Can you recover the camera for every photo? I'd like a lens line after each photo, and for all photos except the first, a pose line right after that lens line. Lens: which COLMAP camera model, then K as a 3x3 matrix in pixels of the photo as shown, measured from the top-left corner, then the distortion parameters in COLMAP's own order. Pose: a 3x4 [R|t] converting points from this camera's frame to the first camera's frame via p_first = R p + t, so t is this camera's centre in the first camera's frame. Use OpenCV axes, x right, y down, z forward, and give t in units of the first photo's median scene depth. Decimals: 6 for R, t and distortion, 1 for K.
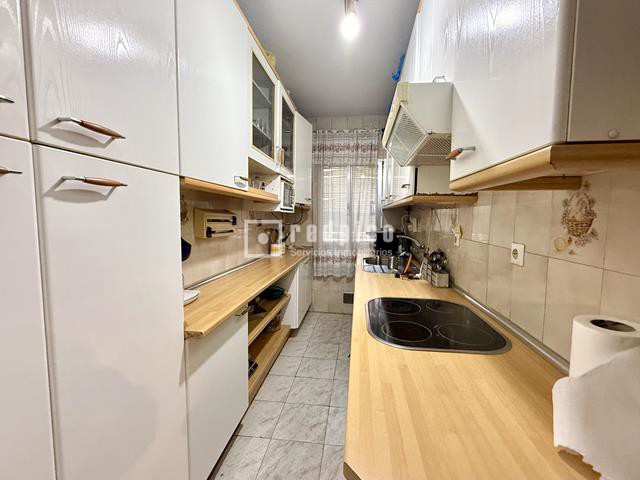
lens RADIAL K [[254.3, 0, 322.1], [0, 254.3, 238.7], [0, 0, 1]] dist [-0.001045, 0.001211]
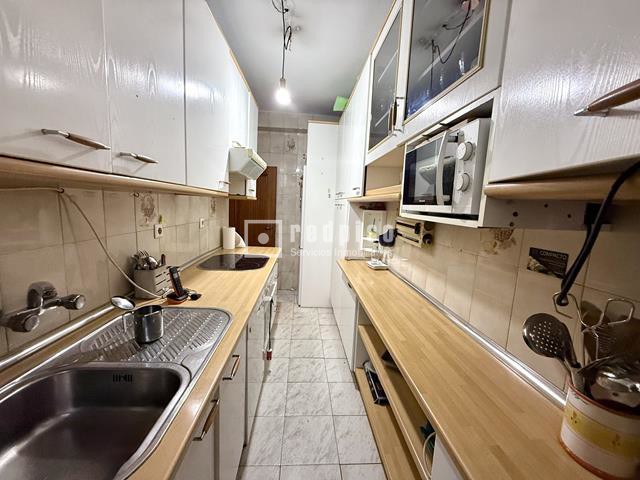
lens RADIAL K [[254.3, 0, 323.4], [0, 254.3, 236.4], [0, 0, 1]] dist [-0.001045, 0.001211]
pose [[-0.974431, -0.023353, -0.223471, 0.130296], [-0.068648, 0.977970, 0.197133, -0.216539], [0.213945, 0.207433, -0.954567, 2.028923]]
